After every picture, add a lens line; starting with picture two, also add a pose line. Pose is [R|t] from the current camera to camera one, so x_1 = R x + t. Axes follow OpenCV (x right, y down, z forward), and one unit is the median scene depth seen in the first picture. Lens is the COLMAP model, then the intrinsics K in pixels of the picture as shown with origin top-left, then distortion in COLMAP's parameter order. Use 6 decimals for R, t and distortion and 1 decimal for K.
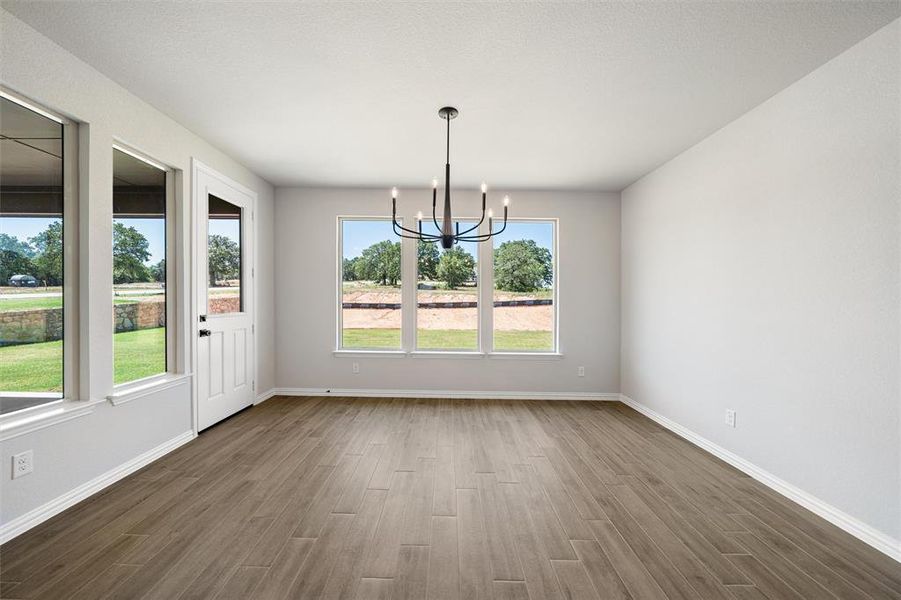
lens RADIAL K [[314.7, 0, 444.9], [0, 314.7, 303.6], [0, 0, 1]] dist [-0.000514, -0.000104]
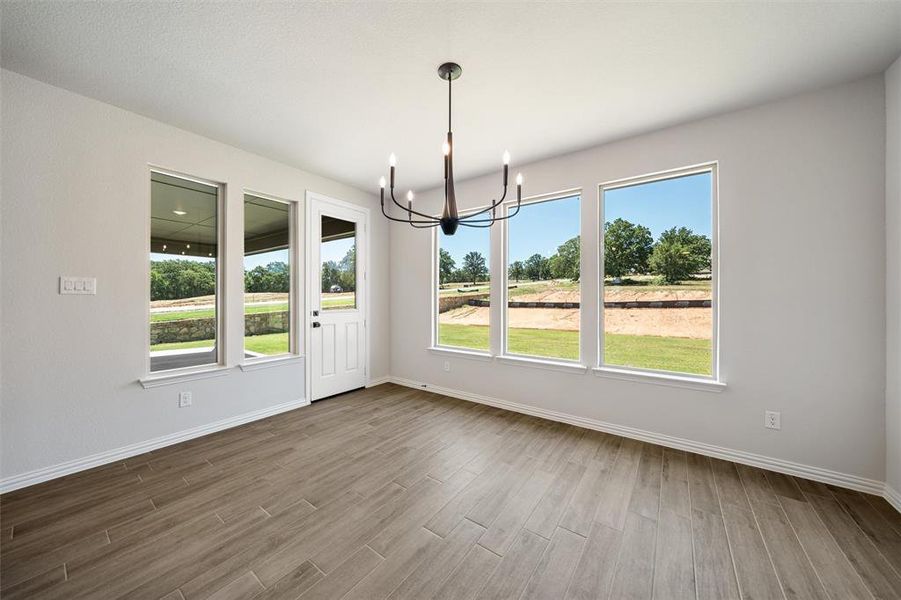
lens RADIAL K [[314.7, 0, 444.9], [0, 314.7, 303.6], [0, 0, 1]] dist [-0.000514, -0.000104]
pose [[0.804160, -0.000330, -0.594413, 0.334084], [0.001838, 0.999996, 0.001932, 0.003902], [0.594410, -0.002647, 0.804158, 0.221102]]
